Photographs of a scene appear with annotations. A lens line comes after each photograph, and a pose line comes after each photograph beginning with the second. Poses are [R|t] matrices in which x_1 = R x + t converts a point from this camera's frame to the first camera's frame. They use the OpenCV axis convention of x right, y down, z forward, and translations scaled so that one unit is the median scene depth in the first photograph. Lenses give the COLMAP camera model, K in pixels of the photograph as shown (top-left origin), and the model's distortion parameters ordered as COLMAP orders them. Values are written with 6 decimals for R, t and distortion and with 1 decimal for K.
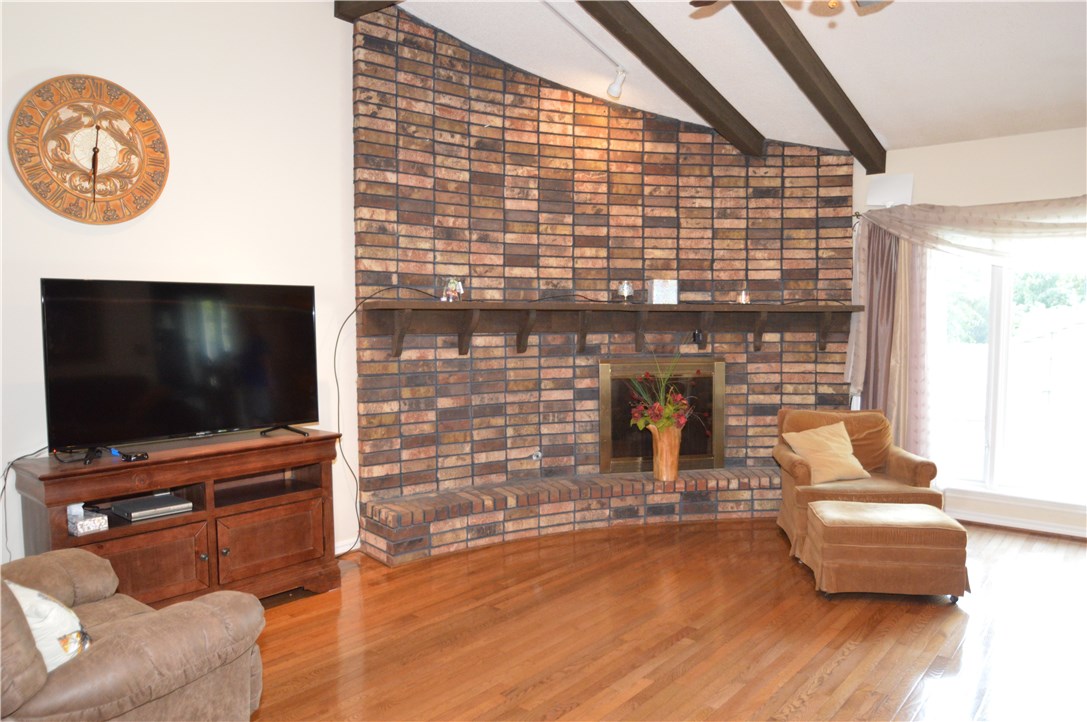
lens RADIAL K [[764.2, 0, 558.6], [0, 764.2, 360.5], [0, 0, 1]] dist [-0.037589, 0.005923]
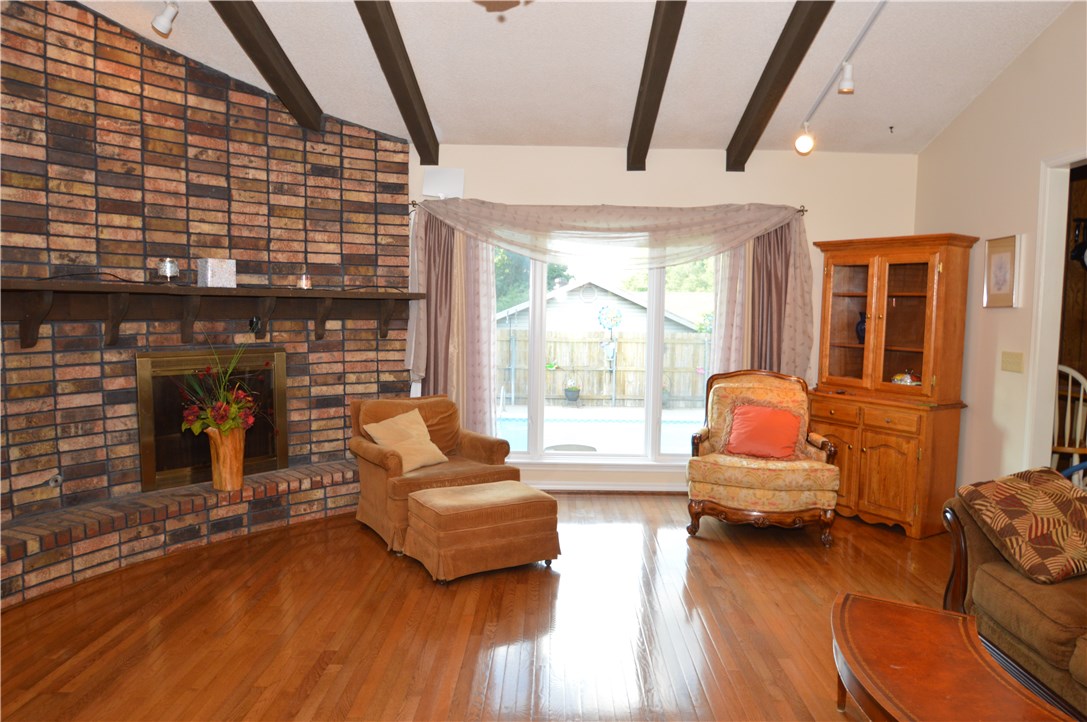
lens RADIAL K [[764.2, 0, 543.2], [0, 764.2, 361.7], [0, 0, 1]] dist [-0.037589, 0.005923]
pose [[0.773336, -0.034568, 0.633053, -0.123594], [0.020659, 0.999356, 0.029334, -0.007252], [-0.633660, -0.009606, 0.773552, 0.101465]]
